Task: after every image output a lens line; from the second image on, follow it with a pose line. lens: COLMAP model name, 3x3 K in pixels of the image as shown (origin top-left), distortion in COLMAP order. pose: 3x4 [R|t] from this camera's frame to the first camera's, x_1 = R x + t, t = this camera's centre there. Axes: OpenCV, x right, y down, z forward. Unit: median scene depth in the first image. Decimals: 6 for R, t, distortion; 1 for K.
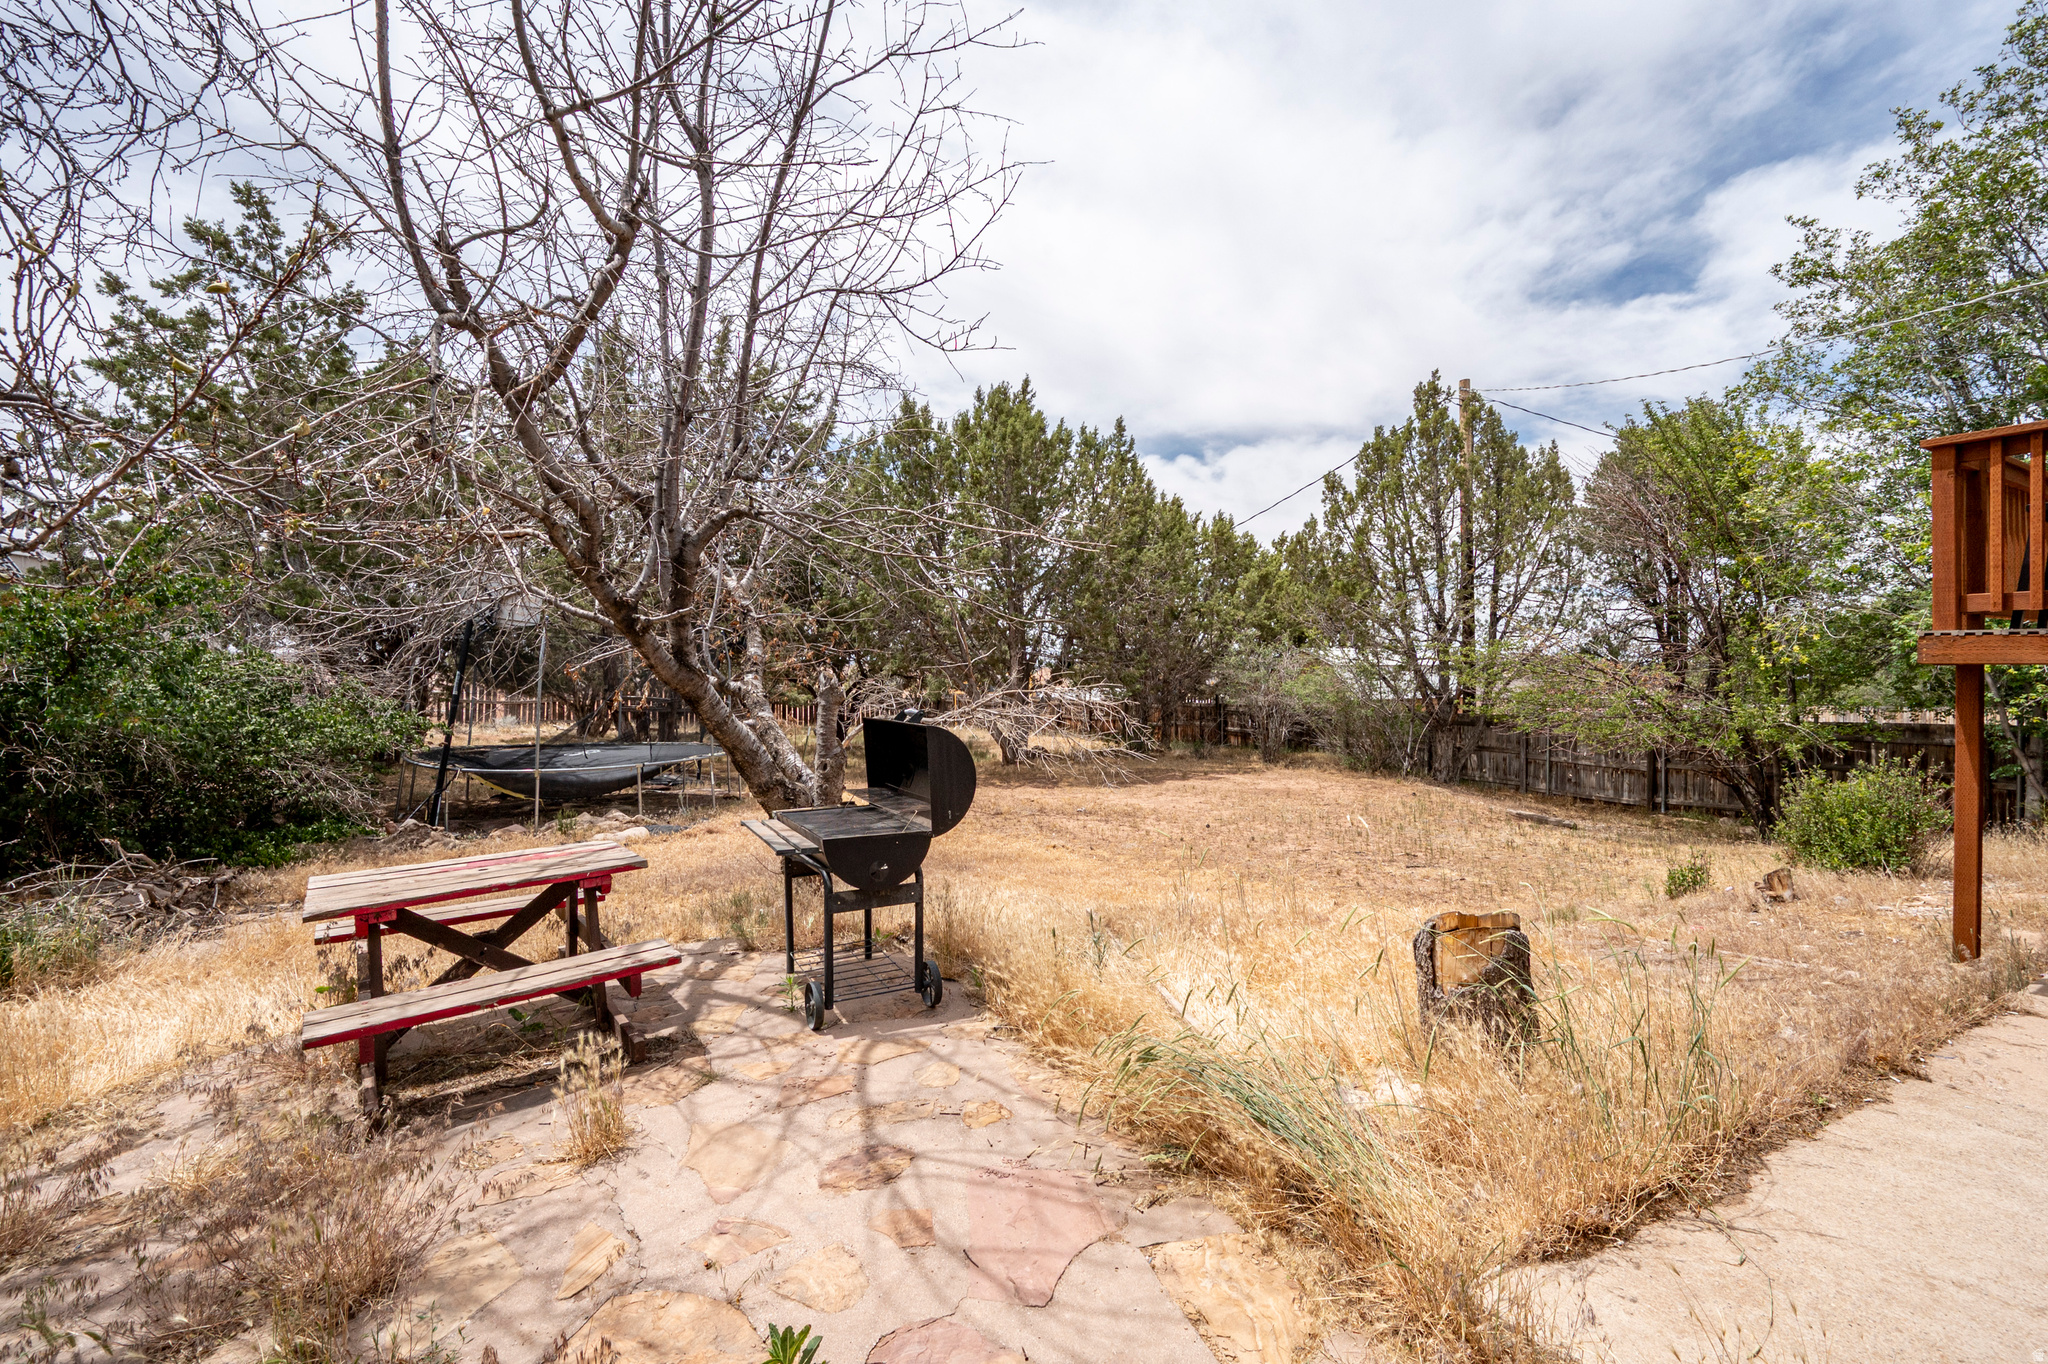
lens RADIAL K [[864.2, 0, 1027.1], [0, 864.2, 686.5], [0, 0, 1]] dist [-0.002481, -0.000148]
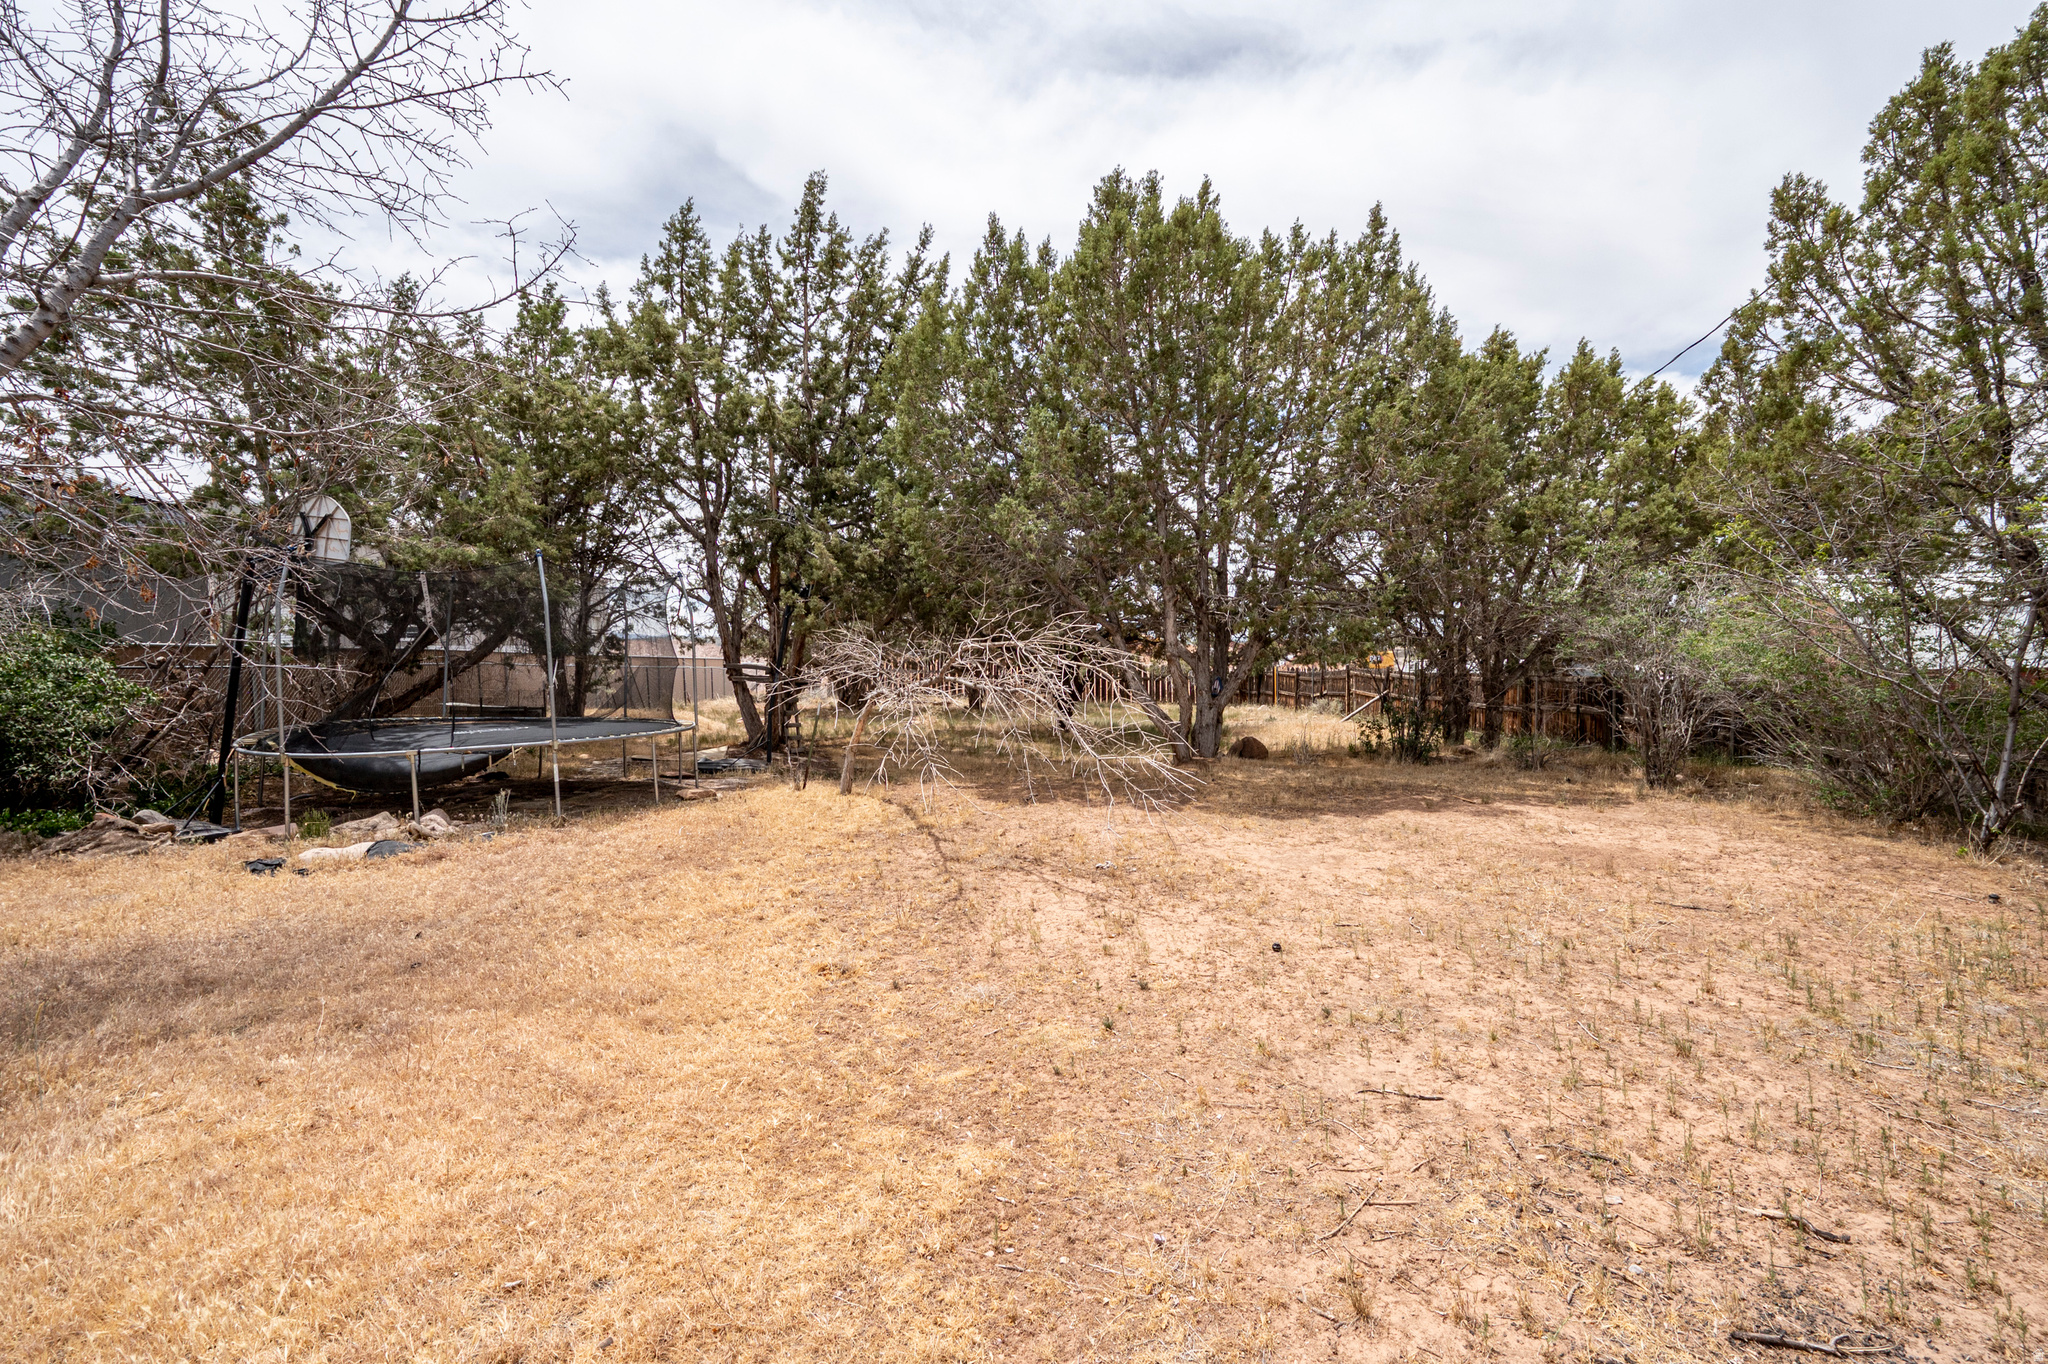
lens RADIAL K [[864.2, 0, 1020.2], [0, 864.2, 680.7], [0, 0, 1]] dist [-0.002481, -0.000148]
pose [[0.887904, 0.014175, -0.459811, 0.176719], [-0.000512, 0.999555, 0.029825, 0.007955], [0.460029, -0.026246, 0.887516, 0.344469]]
